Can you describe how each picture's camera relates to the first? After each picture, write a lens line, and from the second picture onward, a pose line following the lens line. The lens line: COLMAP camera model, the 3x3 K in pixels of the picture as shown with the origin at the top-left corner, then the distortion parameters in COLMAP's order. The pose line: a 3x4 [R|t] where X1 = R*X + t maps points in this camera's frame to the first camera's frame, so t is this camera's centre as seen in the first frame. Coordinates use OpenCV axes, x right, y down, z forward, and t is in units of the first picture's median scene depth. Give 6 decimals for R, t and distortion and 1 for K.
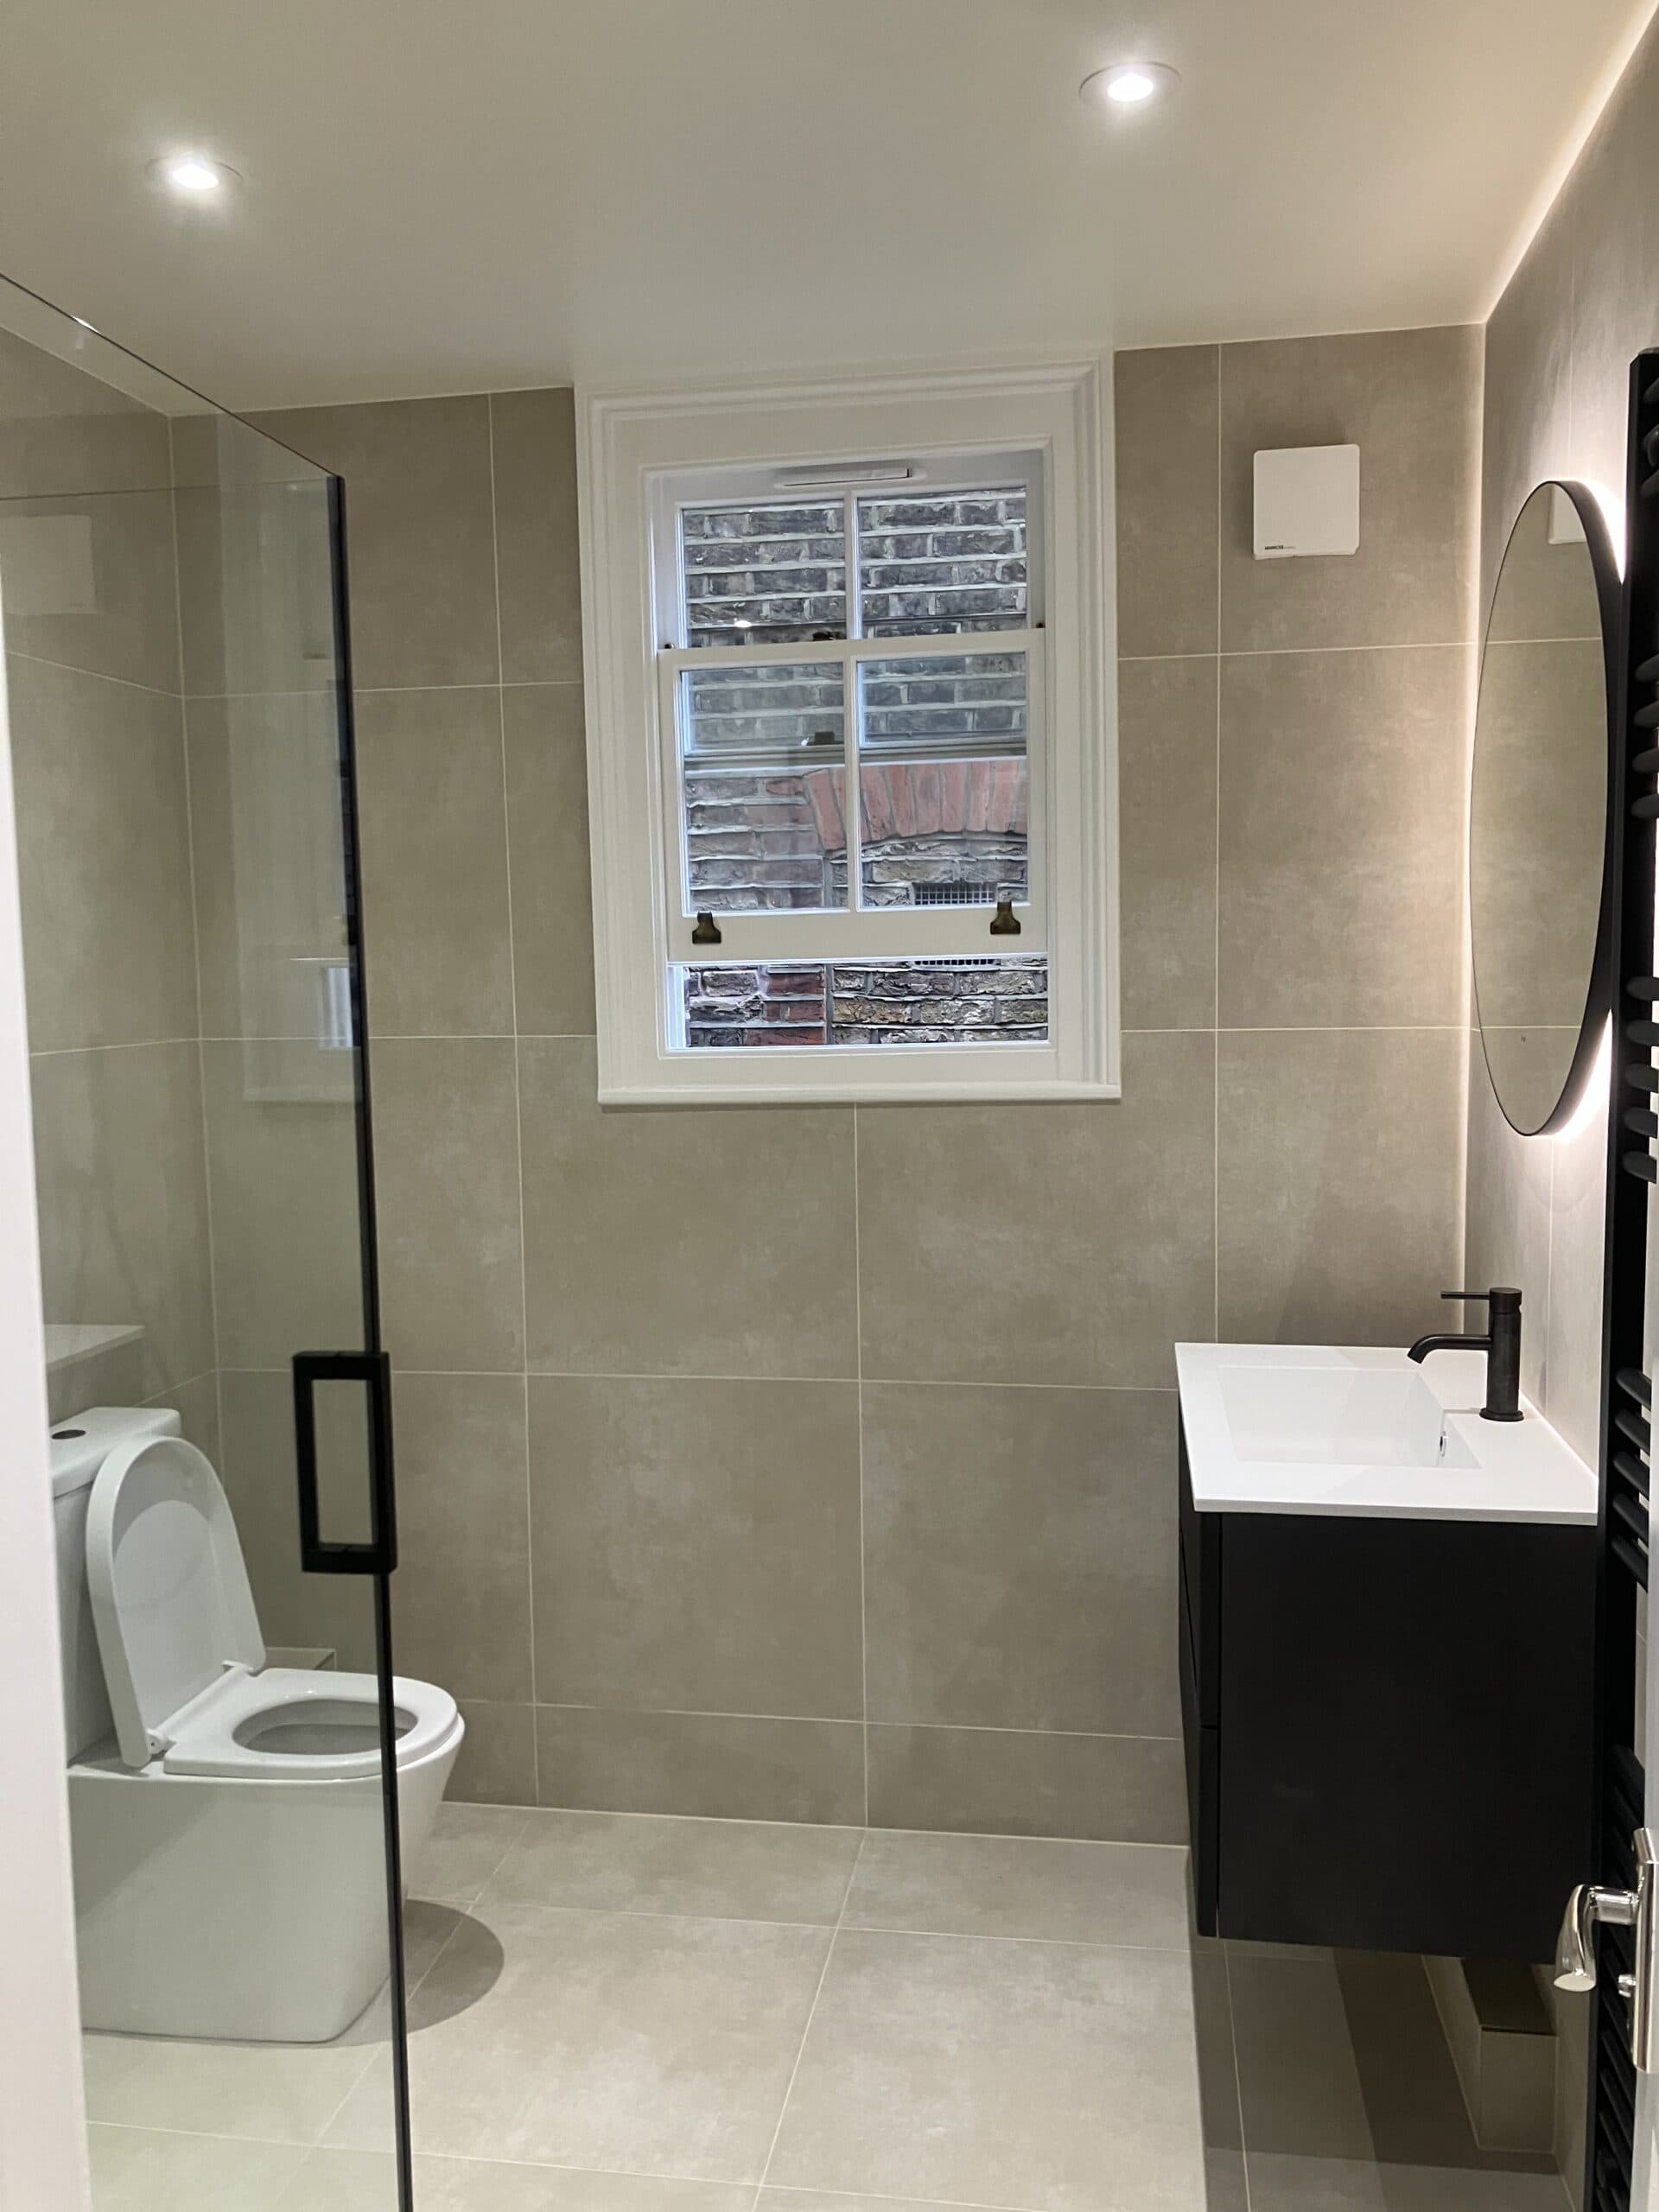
lens RADIAL K [[1787.2, 0, 861.1], [0, 1787.2, 1107.7], [0, 0, 1]] dist [-0.010924, -0.011340]
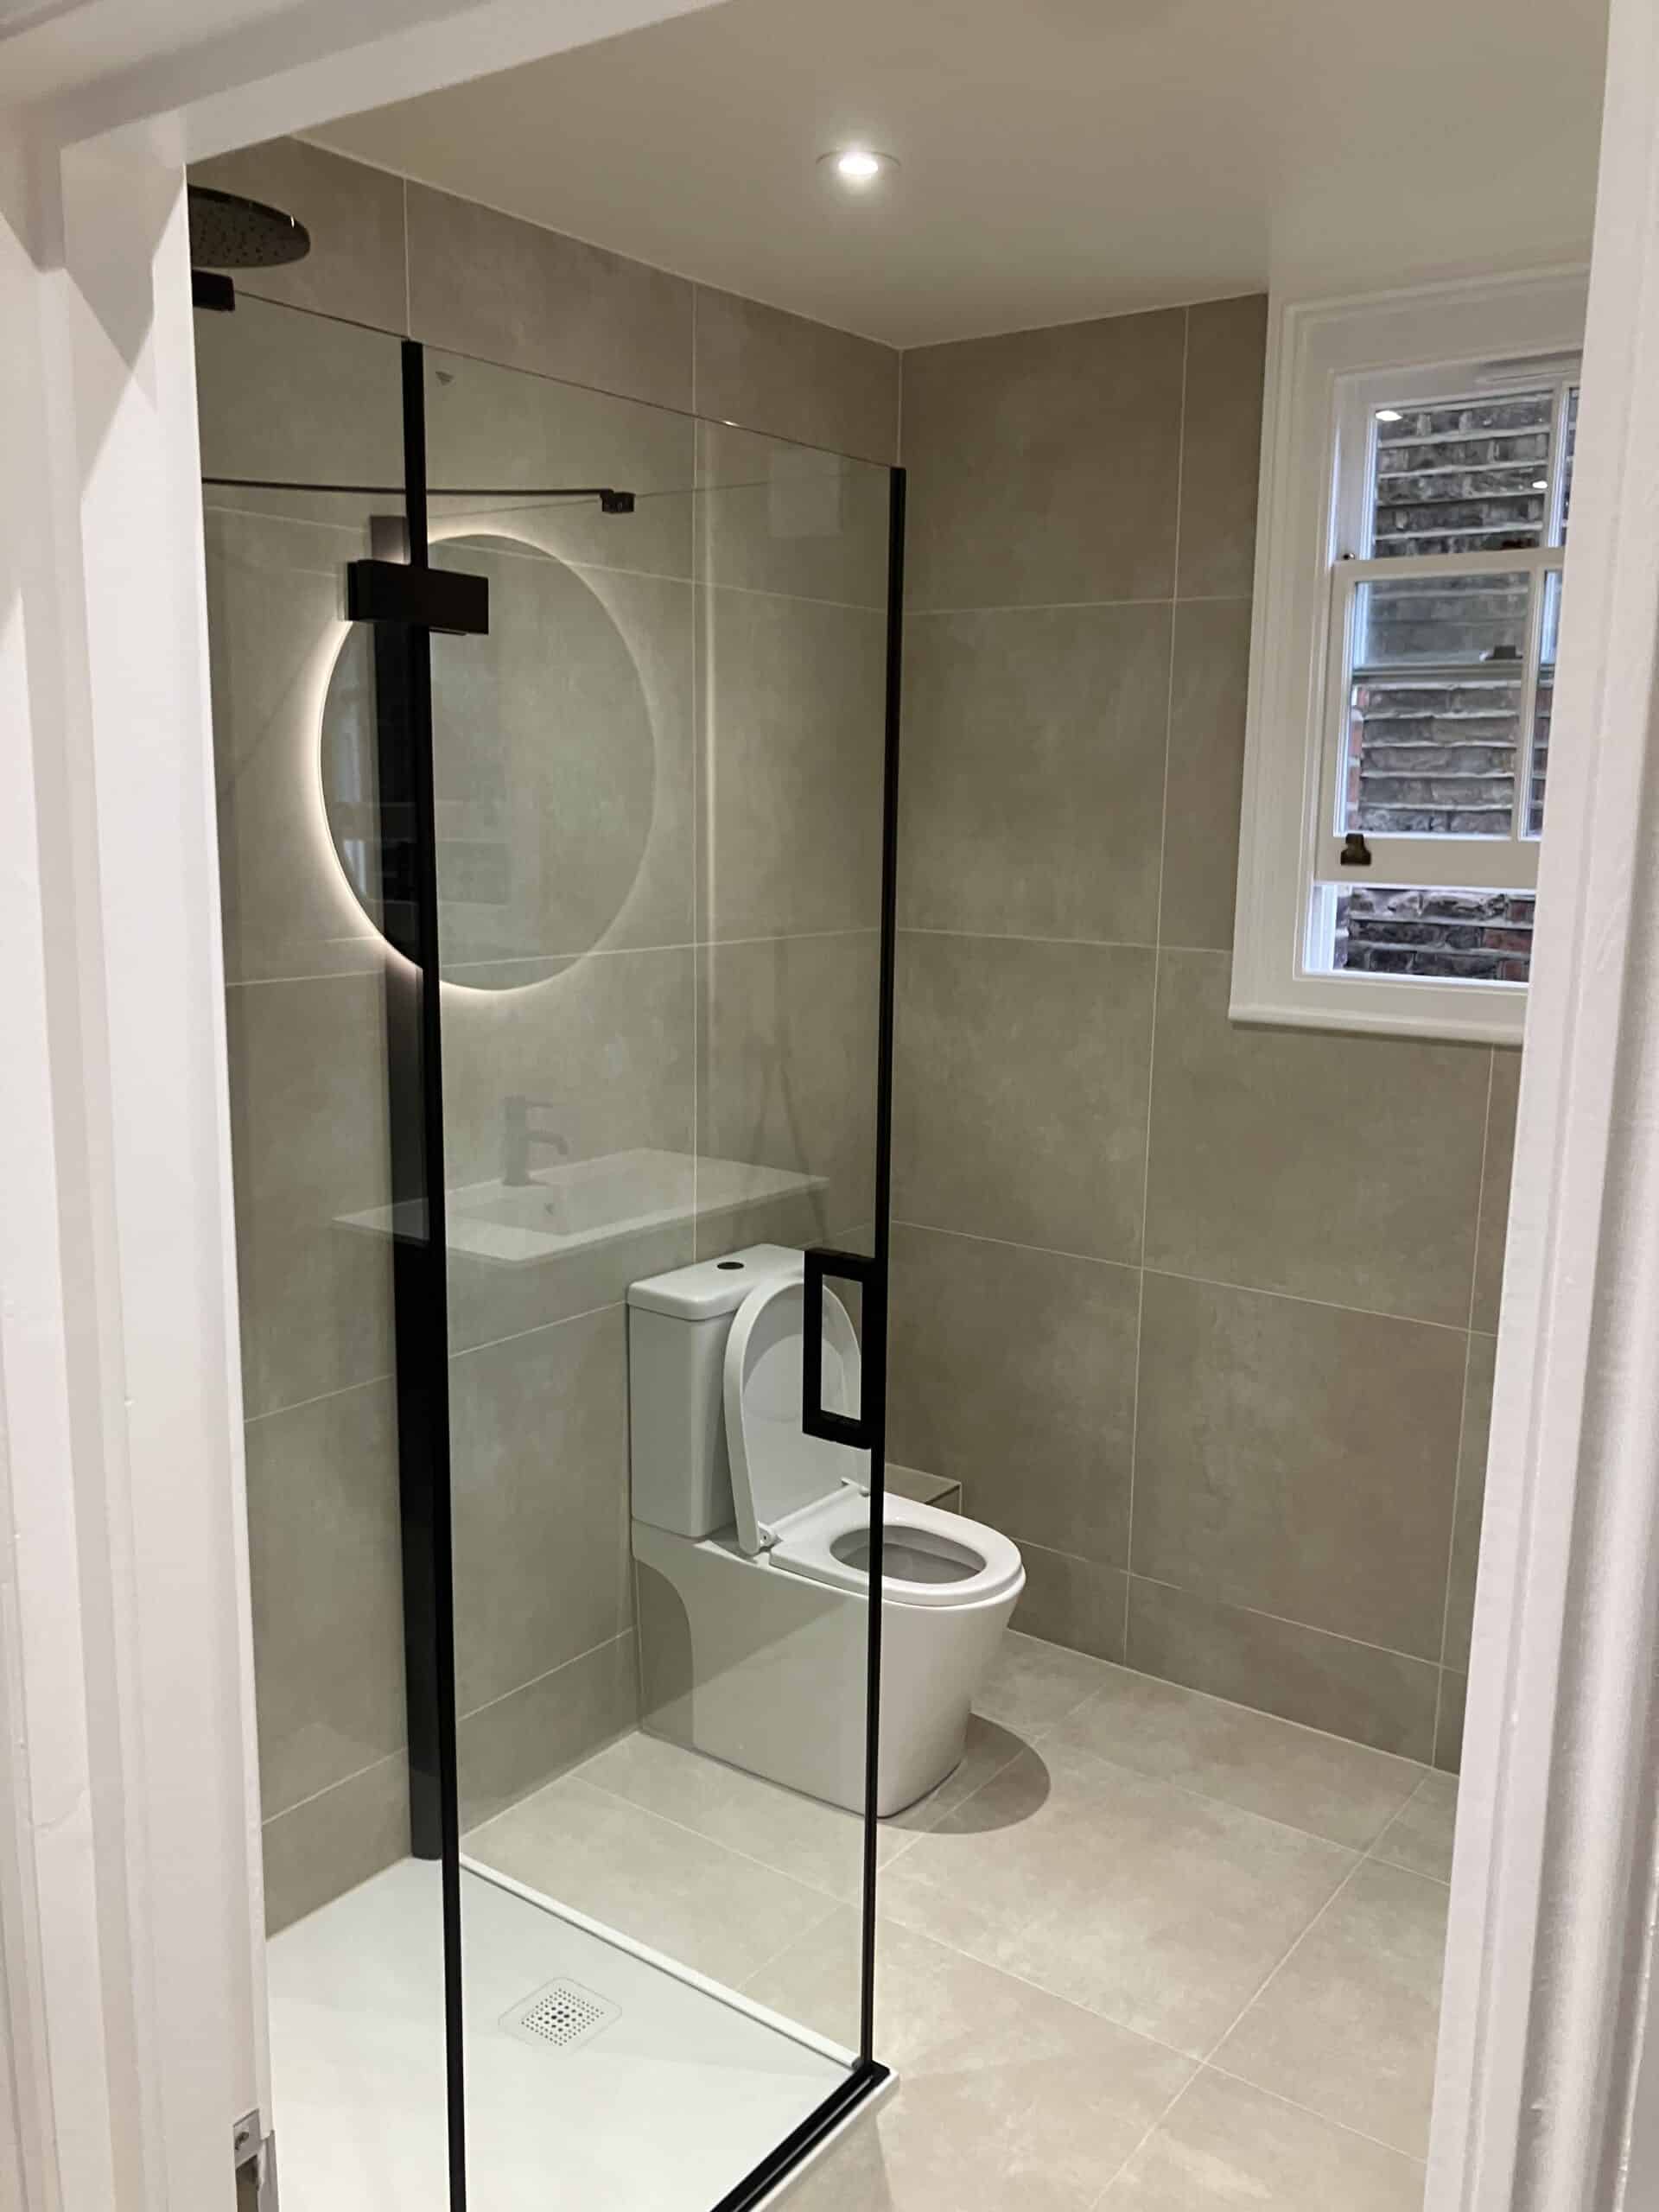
lens RADIAL K [[1805.4, 0, 829.5], [0, 1805.4, 1106.0], [0, 0, 1]] dist [-0.051639, 0.003225]
pose [[0.883681, 0.113717, -0.454066, 0.120789], [-0.073356, 0.991699, 0.105601, -0.043874], [0.462306, -0.060009, 0.884688, -0.010189]]
